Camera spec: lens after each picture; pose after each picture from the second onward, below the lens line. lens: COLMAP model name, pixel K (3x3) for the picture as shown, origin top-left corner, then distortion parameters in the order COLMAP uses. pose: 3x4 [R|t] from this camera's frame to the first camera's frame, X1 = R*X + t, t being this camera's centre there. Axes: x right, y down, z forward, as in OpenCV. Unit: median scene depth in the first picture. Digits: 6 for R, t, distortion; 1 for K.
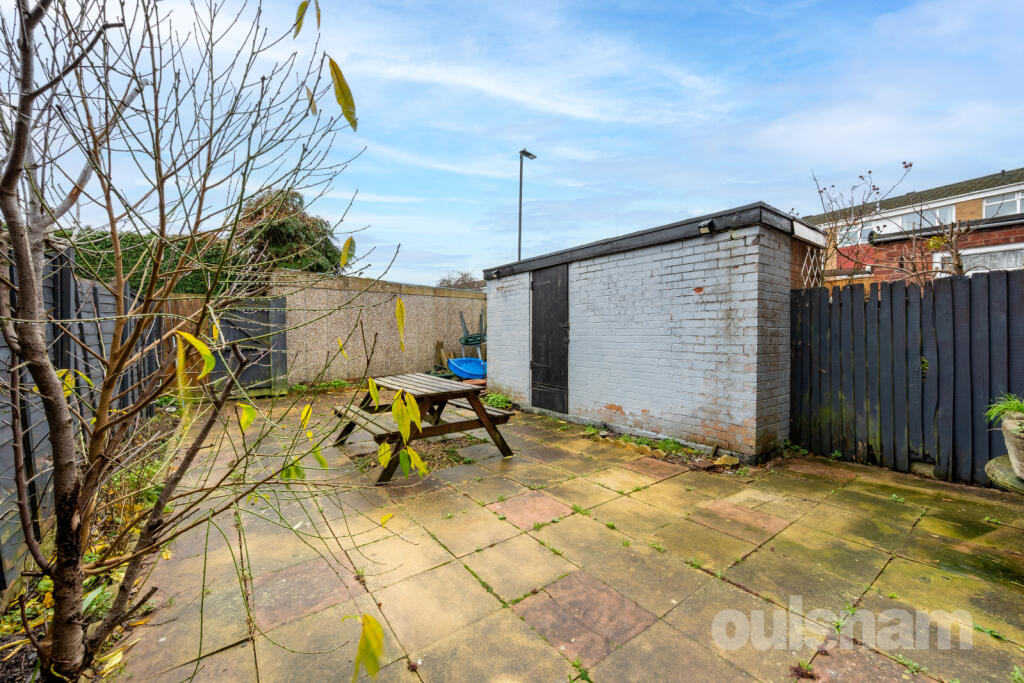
lens RADIAL K [[399.3, 0, 513.7], [0, 399.3, 338.3], [0, 0, 1]] dist [-0.000497, 0.000009]
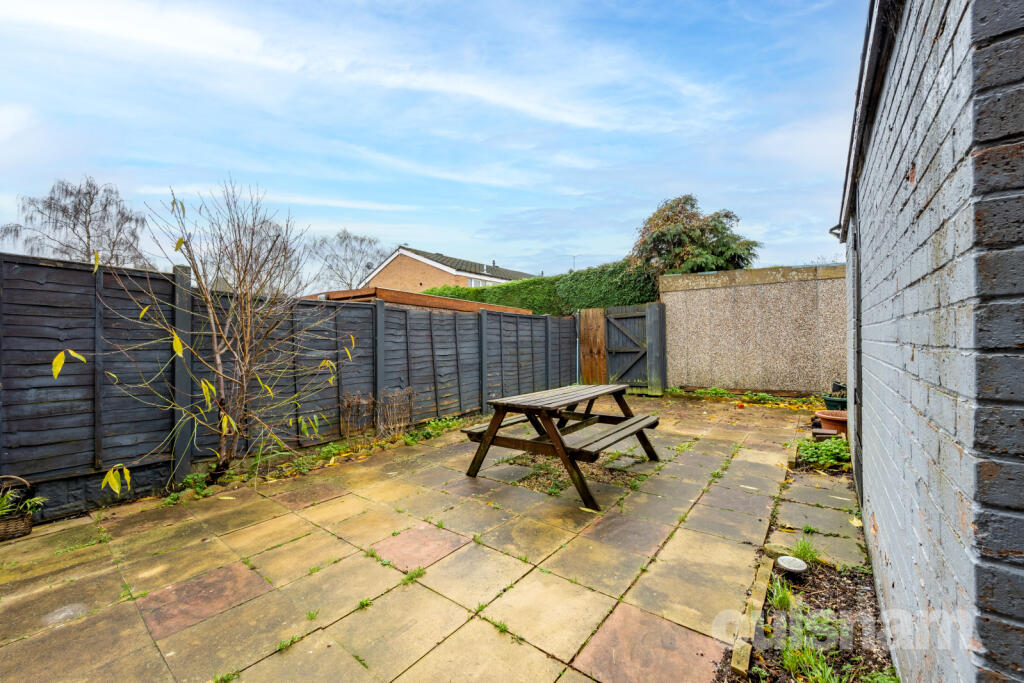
lens RADIAL K [[399.3, 0, 511.0], [0, 399.3, 339.7], [0, 0, 1]] dist [-0.000497, 0.000009]
pose [[0.264203, -0.004134, -0.964458, 0.590825], [0.005763, 0.999980, -0.002707, -0.010500], [0.964450, -0.004843, 0.264222, 0.609259]]
